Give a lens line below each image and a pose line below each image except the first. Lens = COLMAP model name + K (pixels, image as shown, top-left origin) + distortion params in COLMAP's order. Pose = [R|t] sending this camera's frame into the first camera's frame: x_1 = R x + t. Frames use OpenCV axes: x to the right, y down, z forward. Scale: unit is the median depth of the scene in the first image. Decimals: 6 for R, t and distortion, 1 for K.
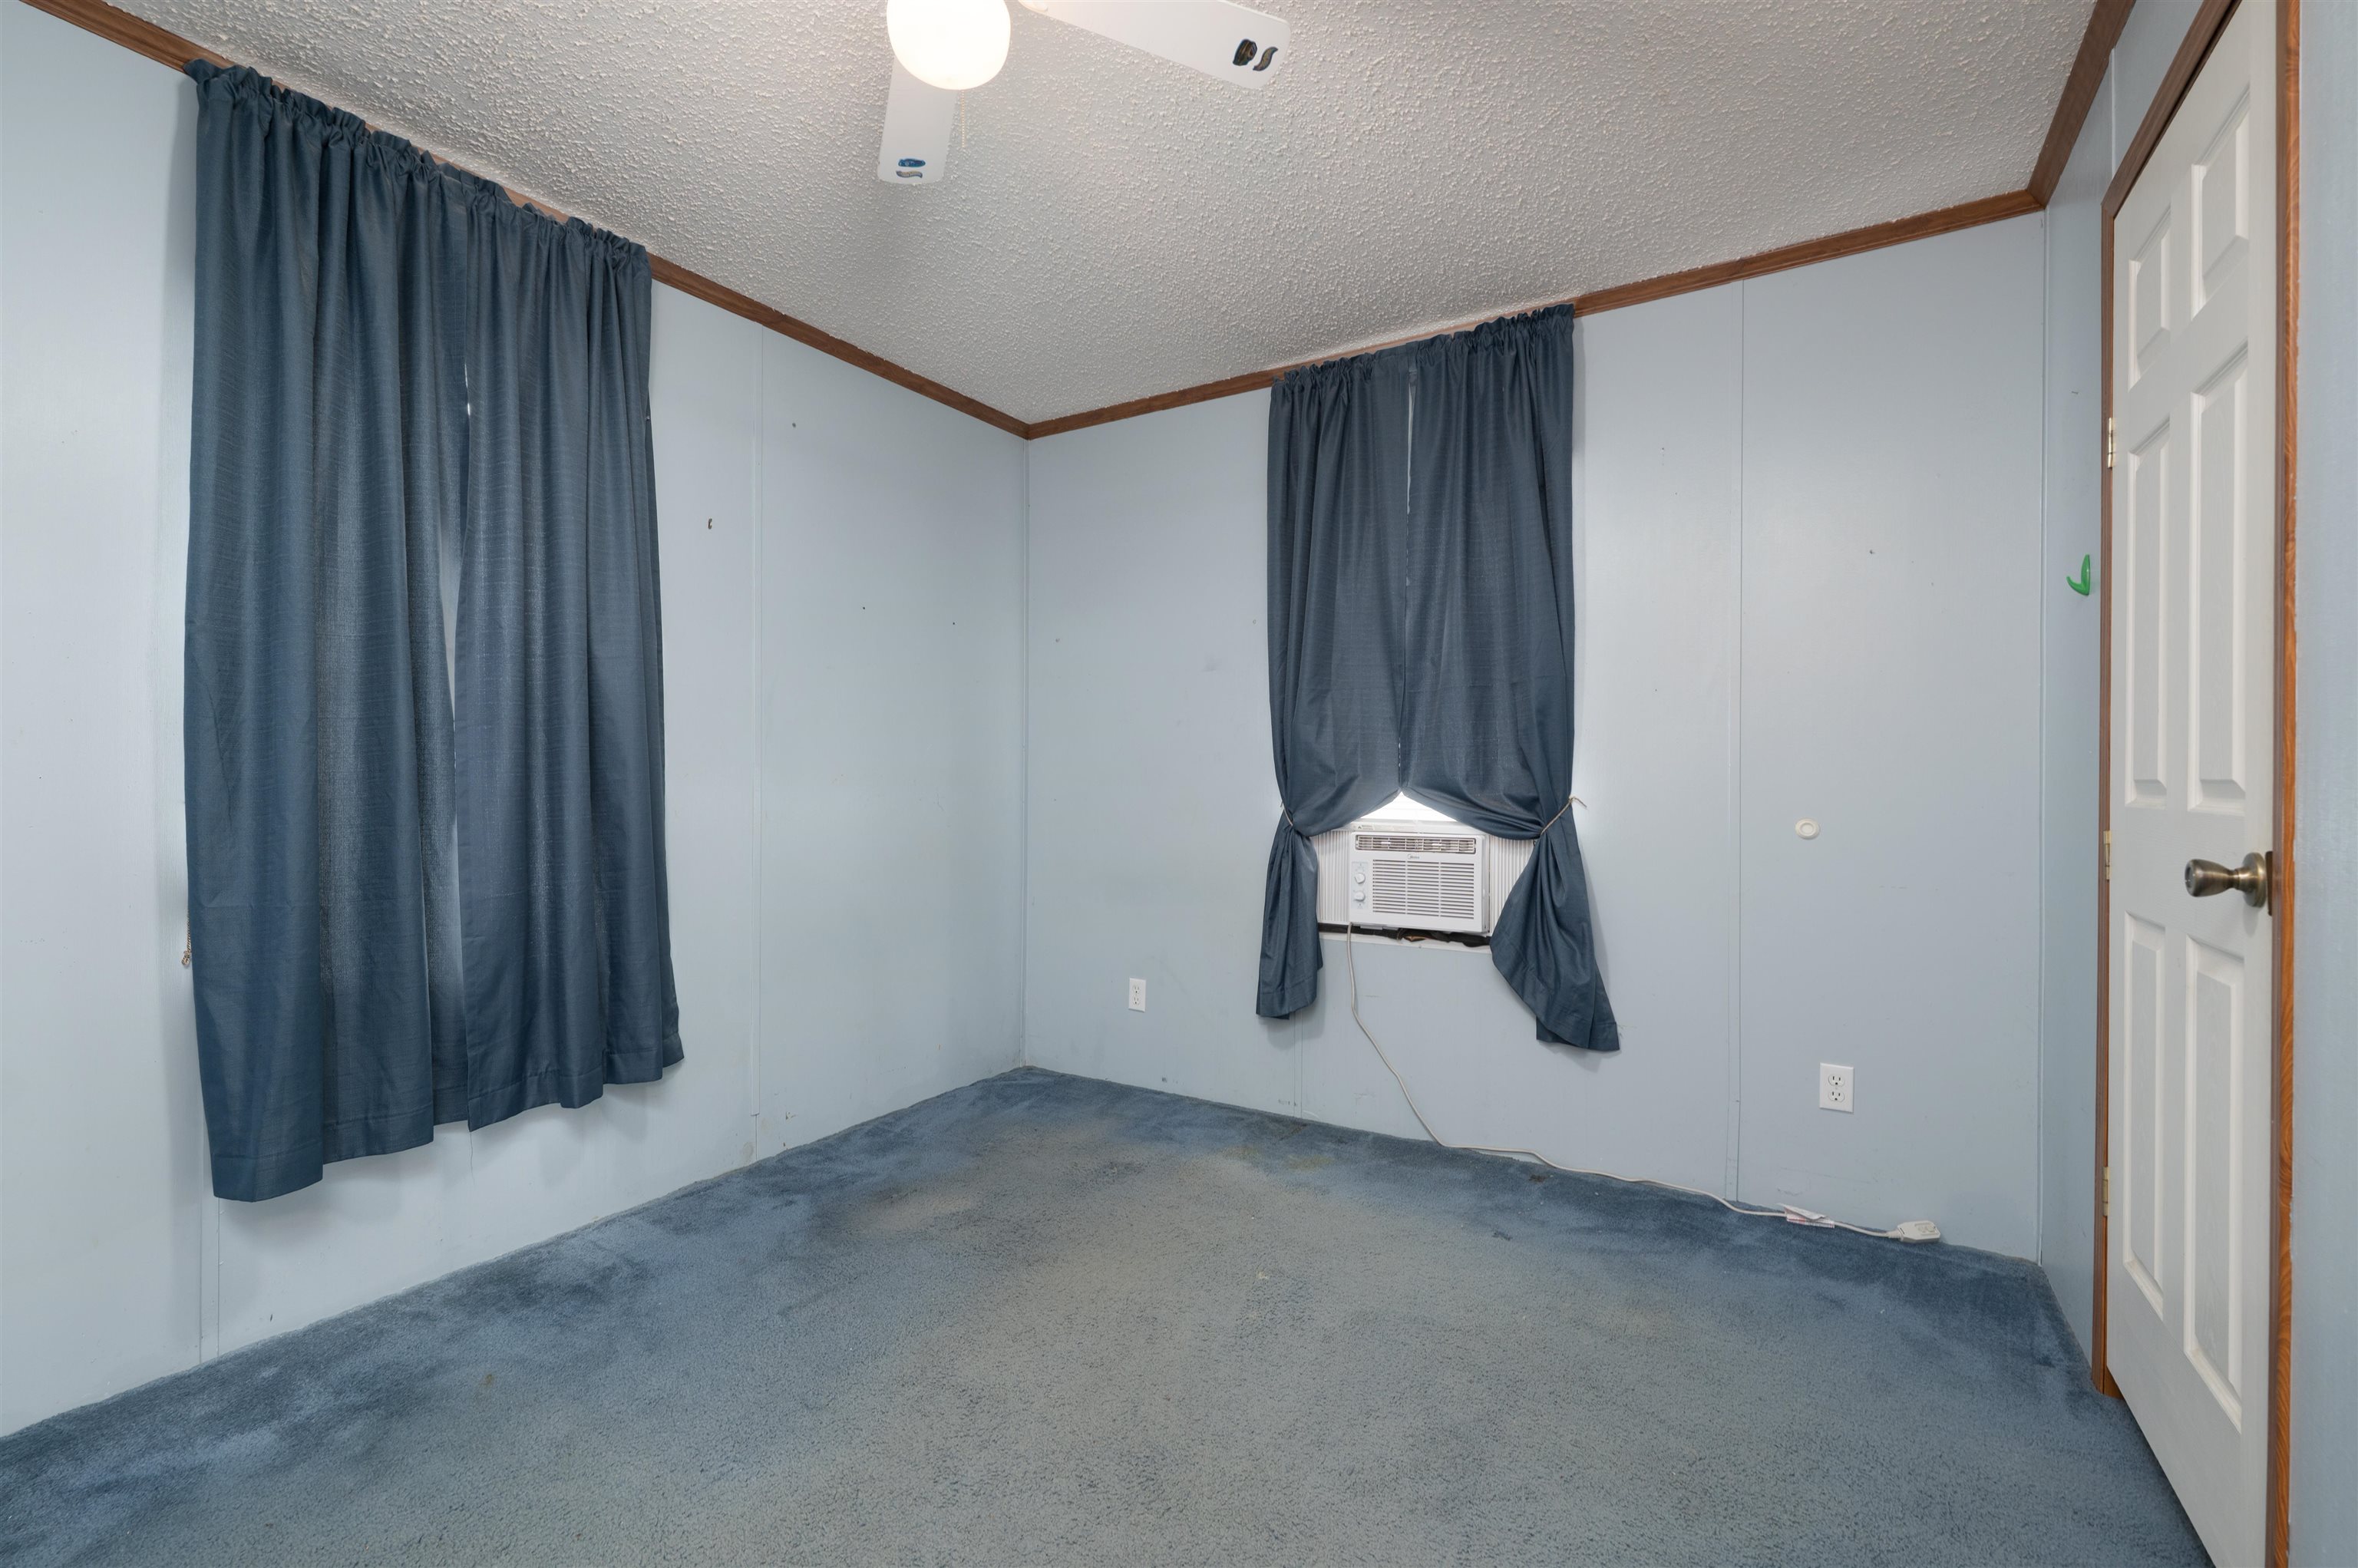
lens RADIAL K [[1080.3, 0, 1167.8], [0, 1080.3, 783.8], [0, 0, 1]] dist [-0.003012, 0.001026]
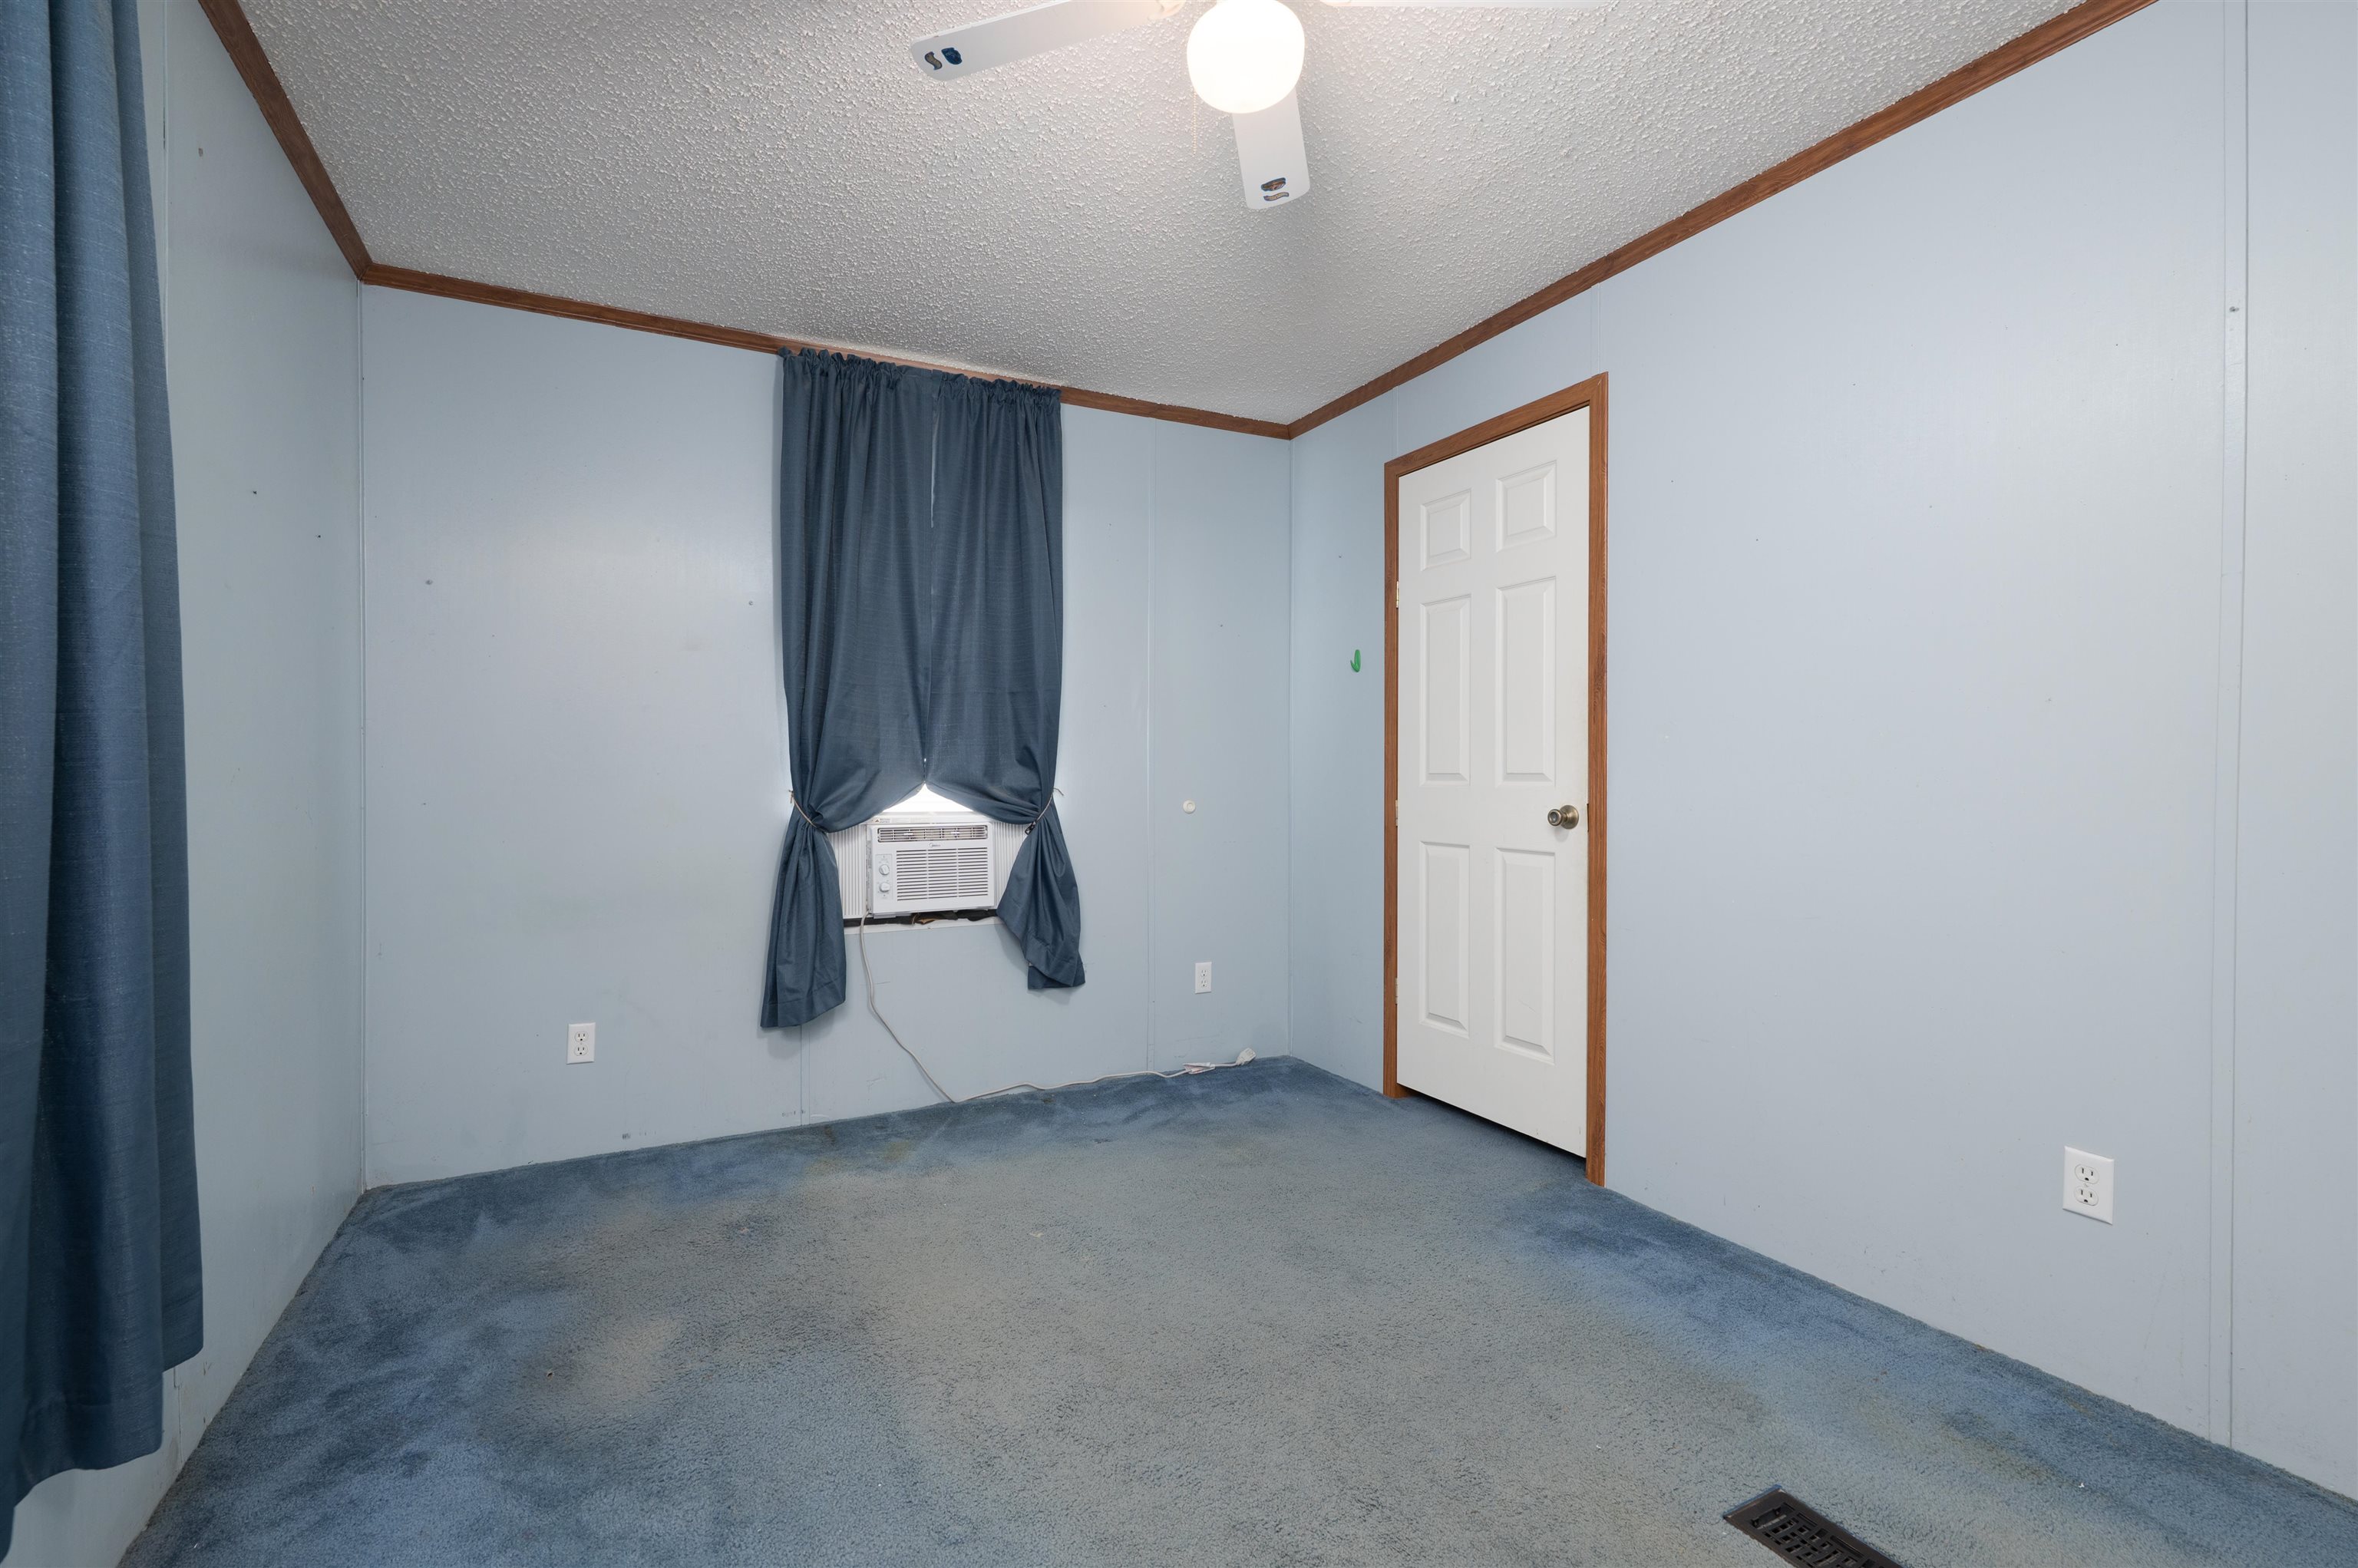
lens RADIAL K [[1014.6, 0, 1180.8], [0, 1014.6, 786.0], [0, 0, 1]] dist [0.000610, -0.000603]
pose [[0.497092, -0.012072, 0.867614, -0.538939], [0.006481, 0.999927, 0.010200, -0.000783], [-0.867674, 0.000553, 0.497134, 0.280125]]
